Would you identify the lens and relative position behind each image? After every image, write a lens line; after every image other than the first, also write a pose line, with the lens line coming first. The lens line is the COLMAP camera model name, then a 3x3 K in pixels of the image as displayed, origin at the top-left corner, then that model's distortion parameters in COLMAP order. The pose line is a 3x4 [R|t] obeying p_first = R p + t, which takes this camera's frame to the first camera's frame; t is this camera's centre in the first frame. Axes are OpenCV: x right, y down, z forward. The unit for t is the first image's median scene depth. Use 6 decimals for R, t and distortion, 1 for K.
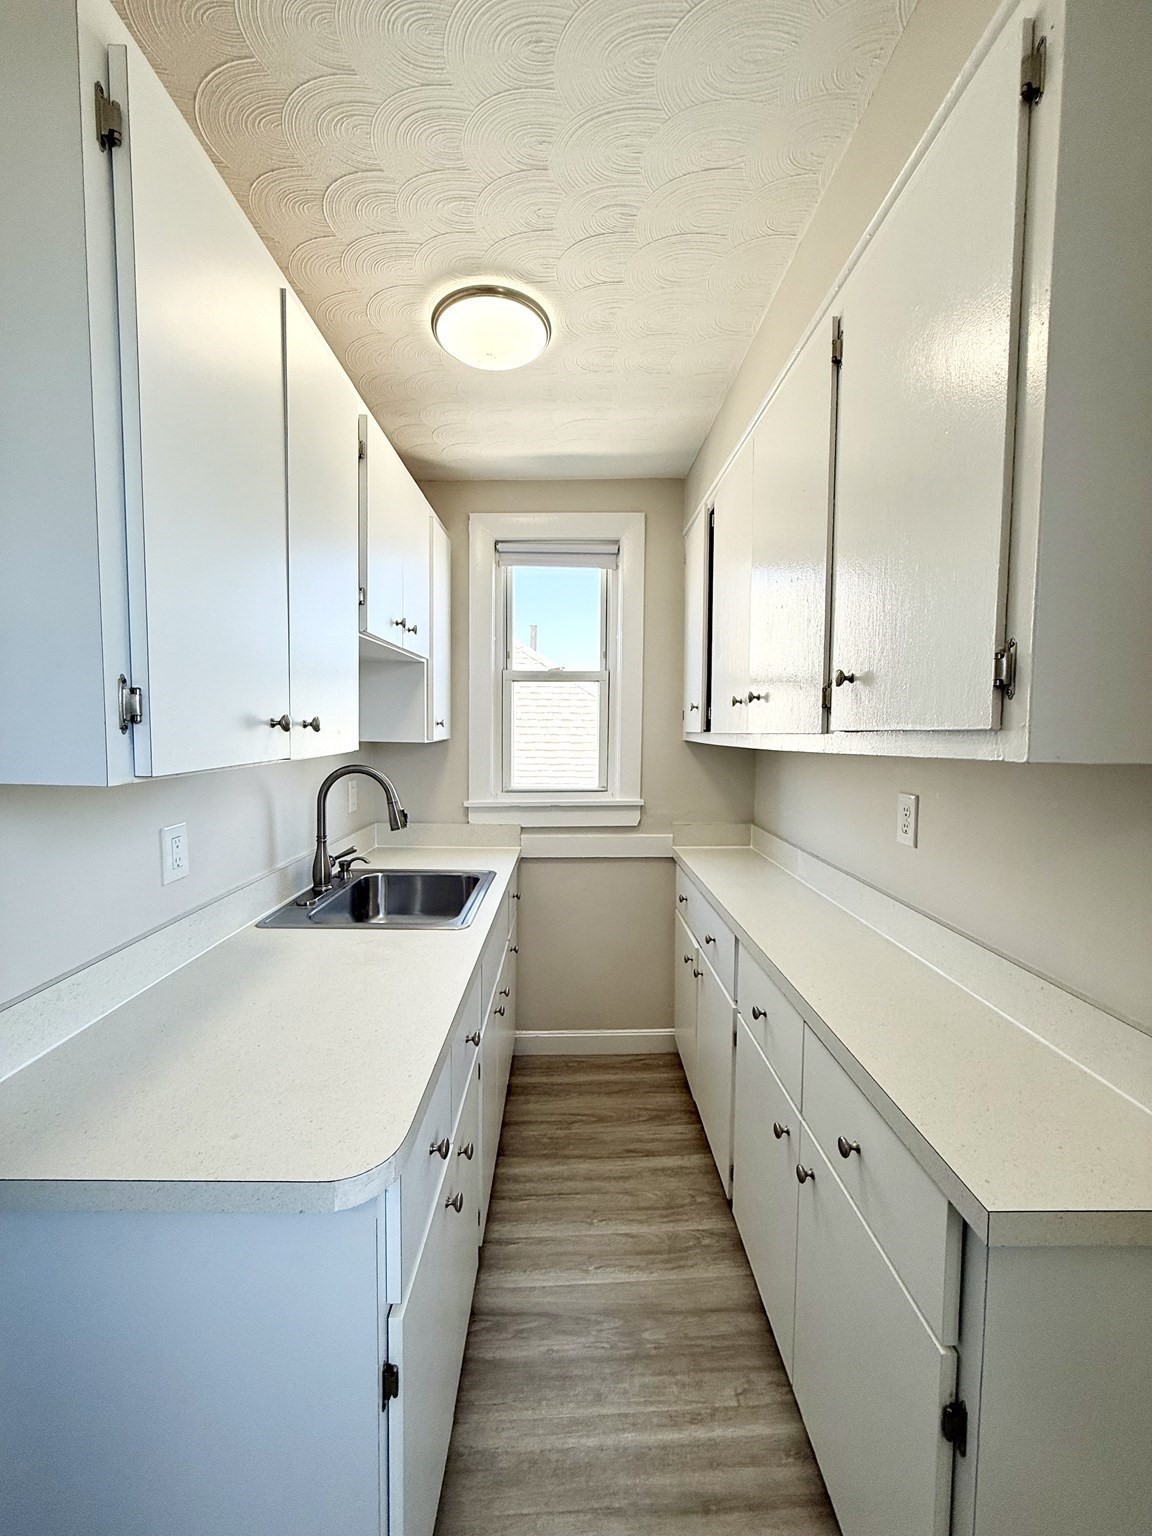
lens RADIAL K [[617.5, 0, 576.0], [0, 617.5, 768.0], [0, 0, 1]] dist [0.001143, 0.000039]
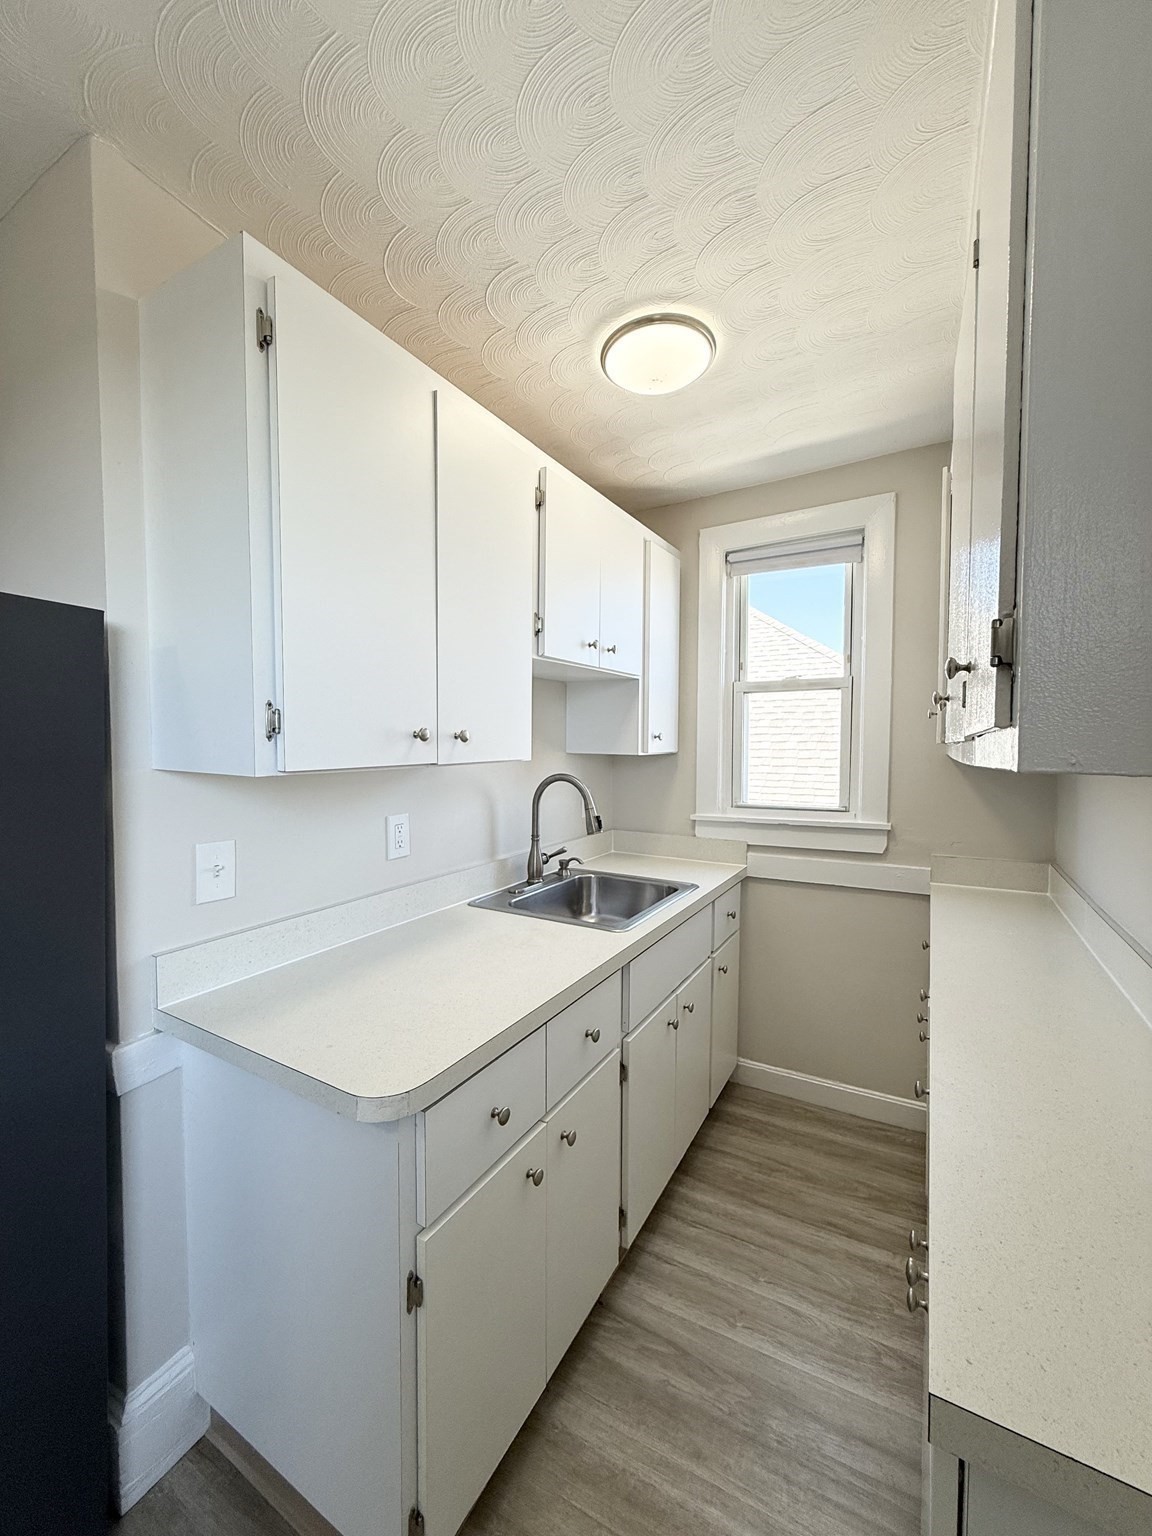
lens RADIAL K [[615.0, 0, 567.3], [0, 615.0, 767.9], [0, 0, 1]] dist [0.001211, 0.000578]
pose [[0.856485, 0.015220, -0.515948, 0.201107], [-0.029343, 0.999384, -0.019229, 0.004532], [0.515338, 0.031609, 0.856404, 0.042813]]
